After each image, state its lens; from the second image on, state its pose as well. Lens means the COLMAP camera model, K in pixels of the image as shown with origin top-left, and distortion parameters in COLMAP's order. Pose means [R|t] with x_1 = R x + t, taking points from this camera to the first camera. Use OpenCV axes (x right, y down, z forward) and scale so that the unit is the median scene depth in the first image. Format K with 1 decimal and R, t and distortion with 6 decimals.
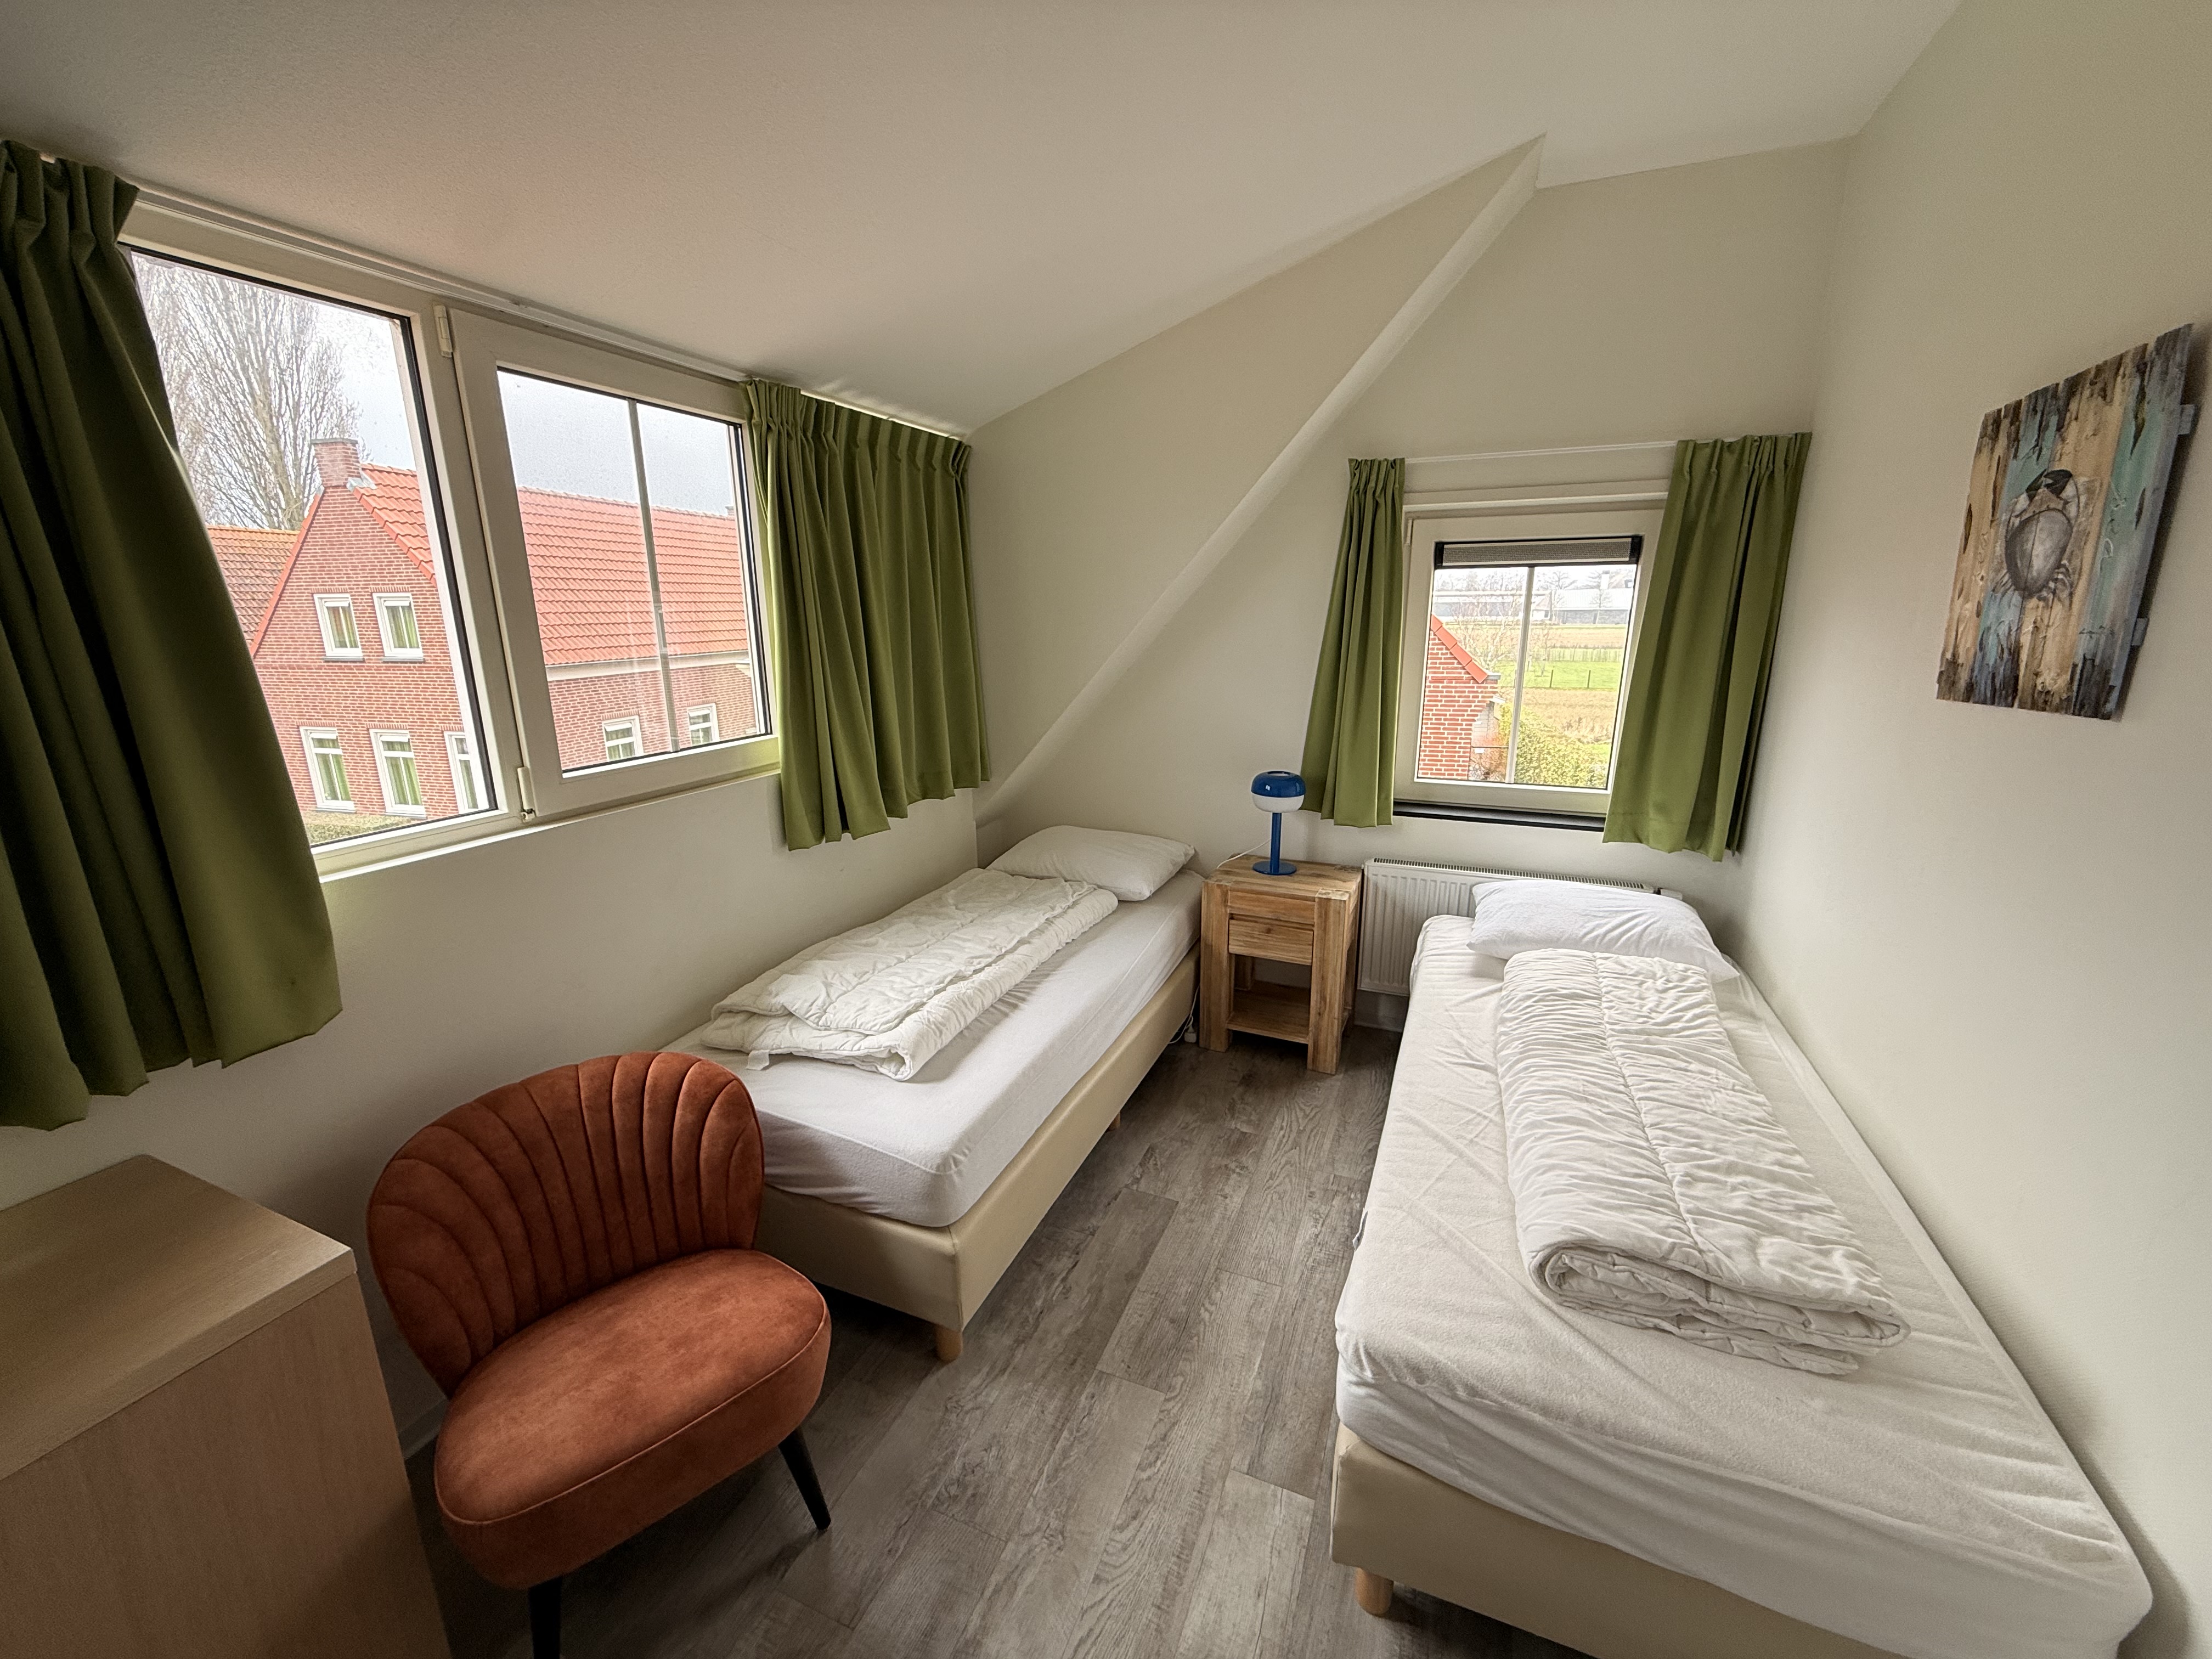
lens RADIAL K [[876.9, 0, 1104.3], [0, 876.9, 827.7], [0, 0, 1]] dist [-0.003176, 0.000821]
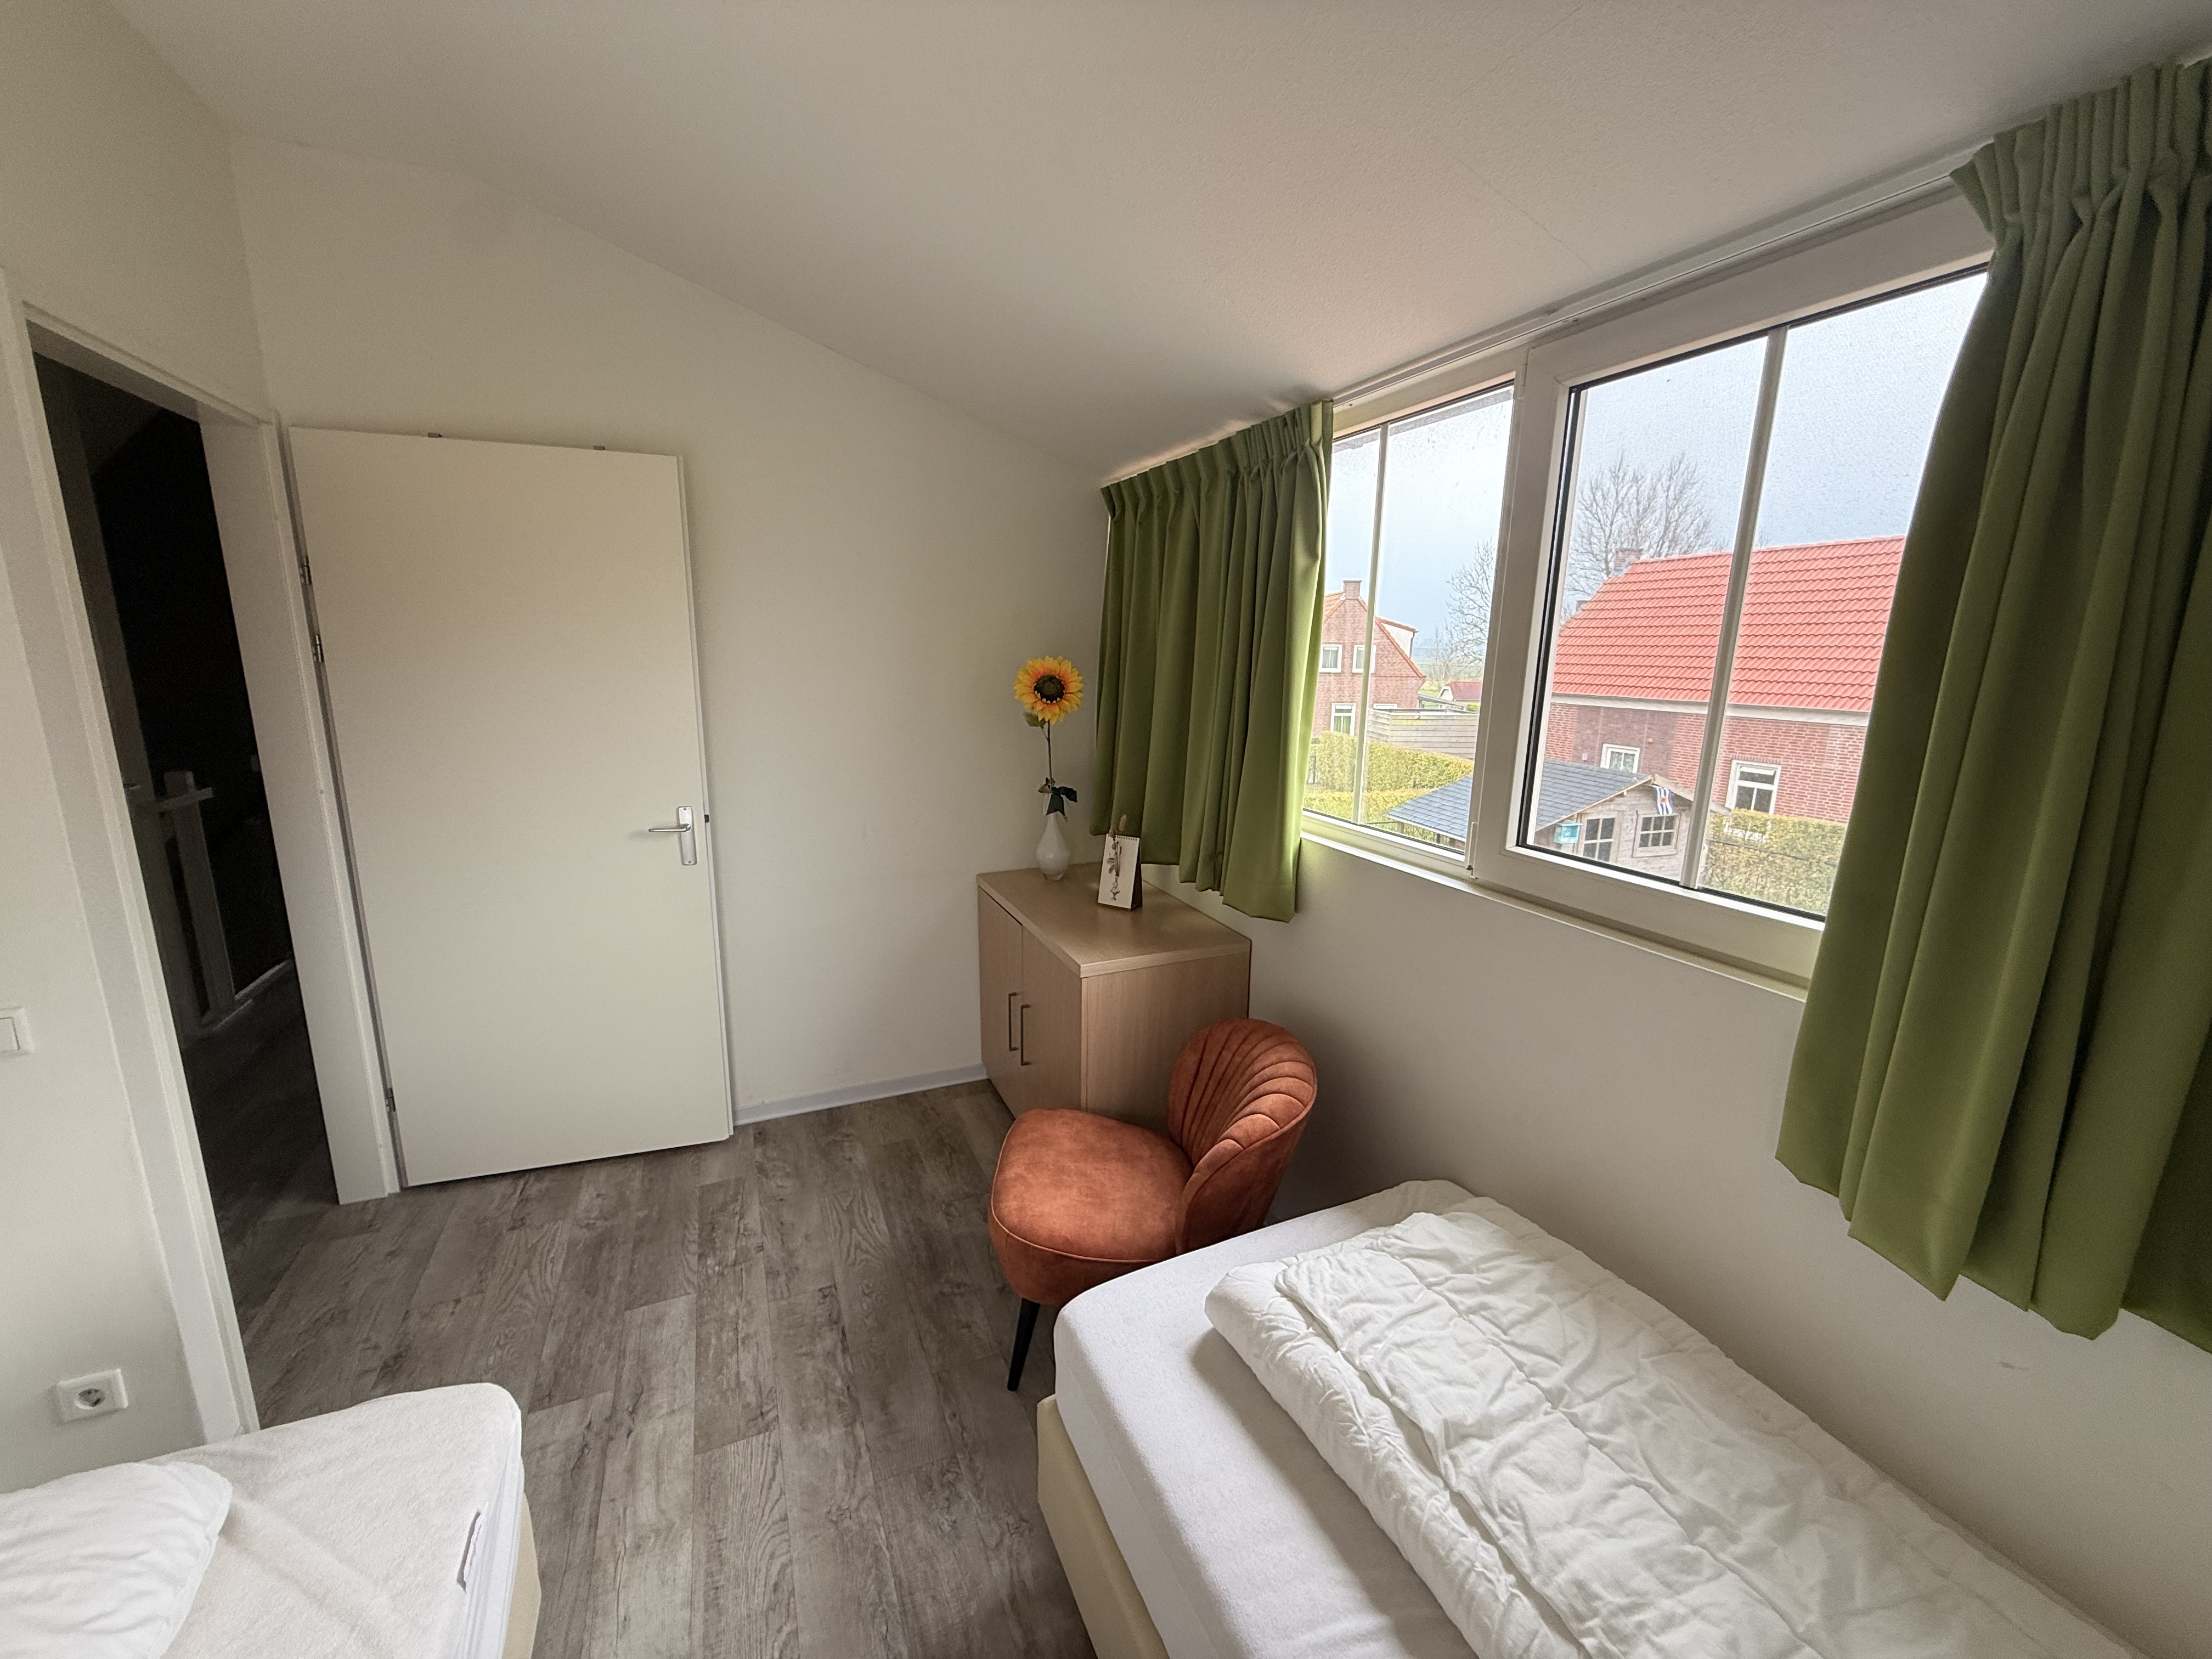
lens RADIAL K [[876.9, 0, 1104.3], [0, 876.9, 827.7], [0, 0, 1]] dist [-0.003176, 0.000821]
pose [[-0.691469, 0.142278, -0.708257, 0.337781], [-0.182975, 0.913950, 0.362236, -0.381795], [0.698850, 0.380069, -0.605934, 1.468489]]
